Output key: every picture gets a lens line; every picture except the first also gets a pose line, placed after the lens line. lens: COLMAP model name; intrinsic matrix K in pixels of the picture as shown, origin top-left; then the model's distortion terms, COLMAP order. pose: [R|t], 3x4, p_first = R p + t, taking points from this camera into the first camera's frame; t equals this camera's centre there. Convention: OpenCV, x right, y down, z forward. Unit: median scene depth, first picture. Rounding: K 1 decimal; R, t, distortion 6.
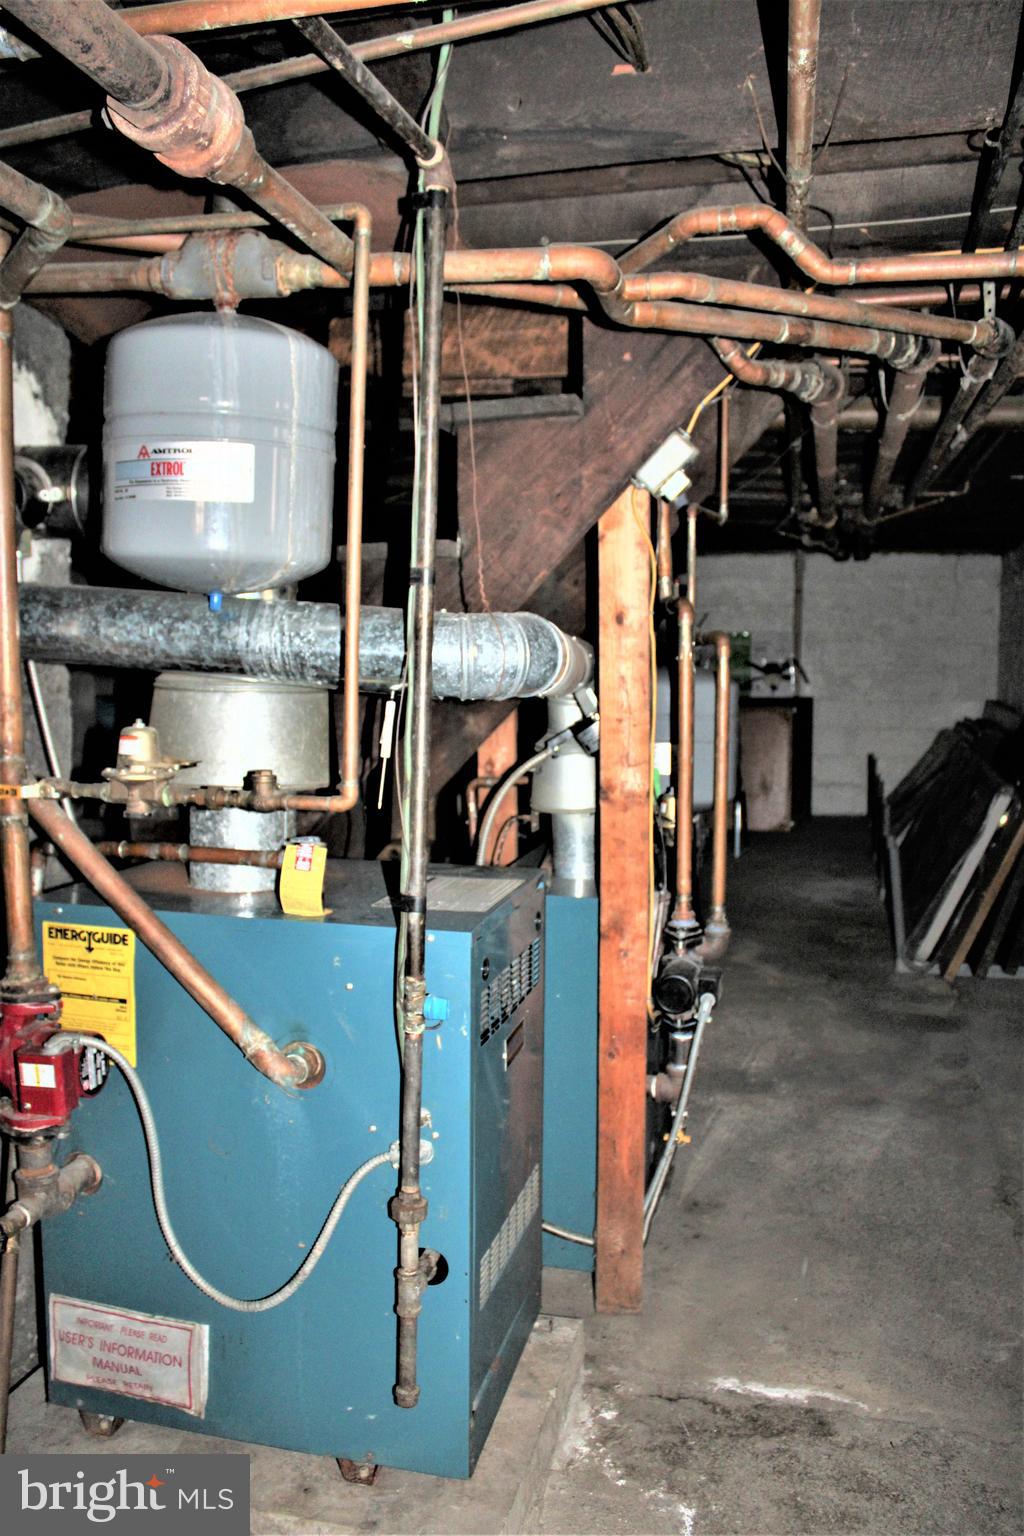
lens RADIAL K [[1271.8, 0, 529.7], [0, 1271.8, 768.9], [0, 0, 1]] dist [-0.162876, 0.143457]
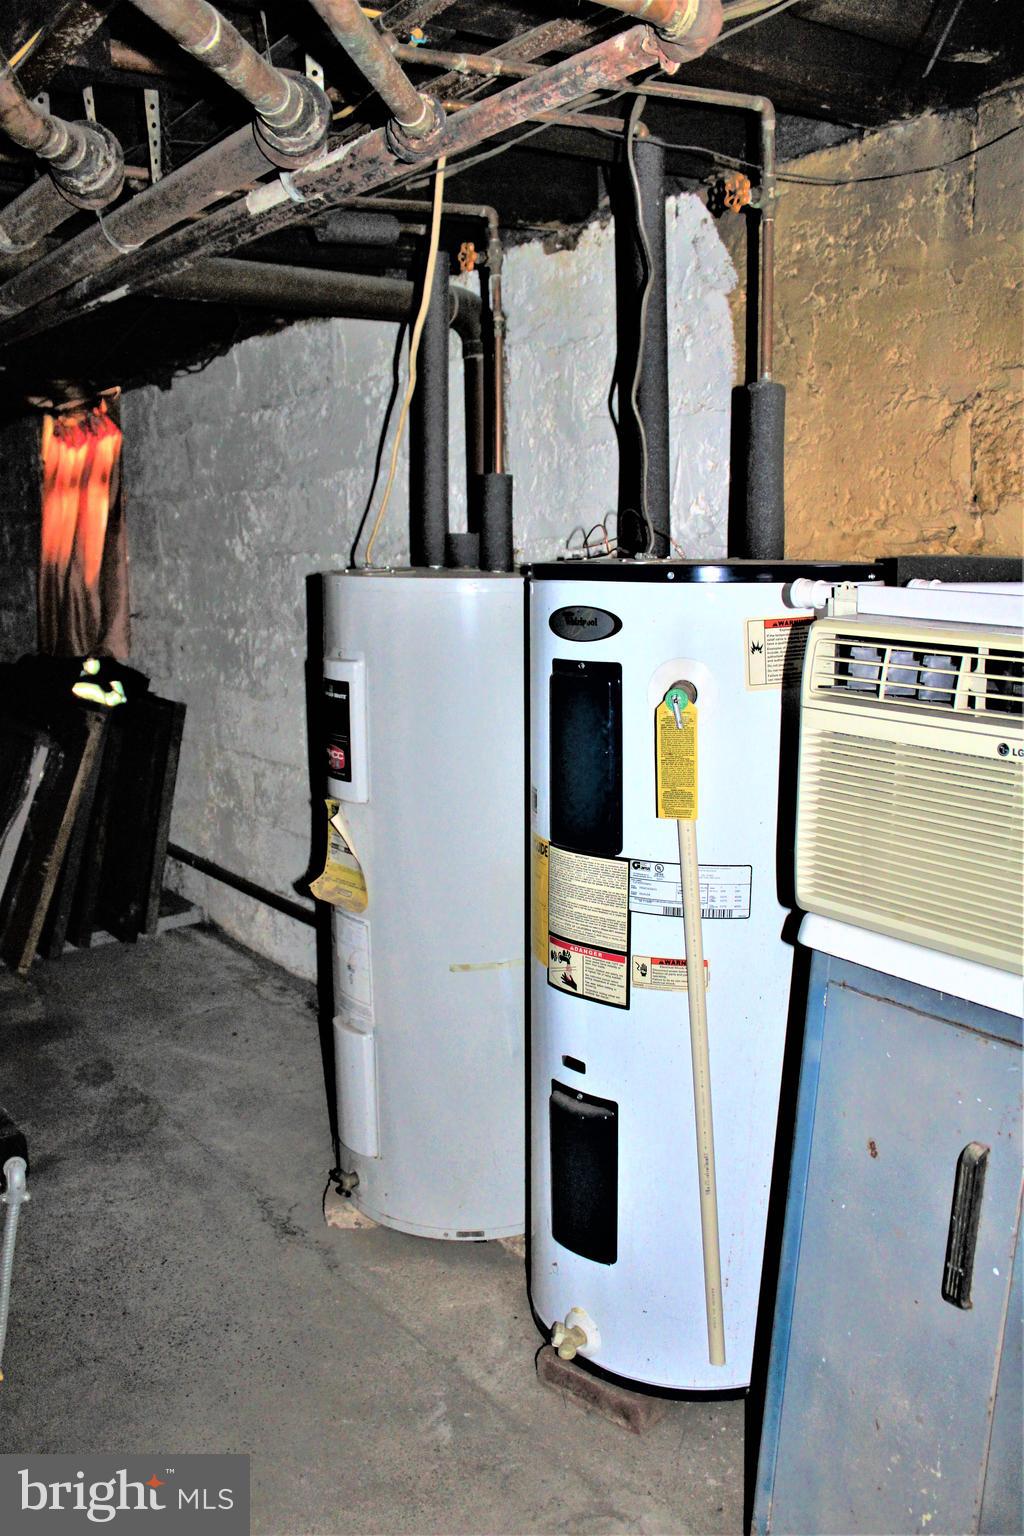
lens RADIAL K [[1271.8, 0, 529.7], [0, 1271.8, 768.9], [0, 0, 1]] dist [-0.162876, 0.143457]
pose [[0.629654, -0.172004, 0.757595, -0.073476], [0.124189, 0.984927, 0.120401, -0.031663], [-0.766885, 0.018274, 0.641524, 0.232834]]
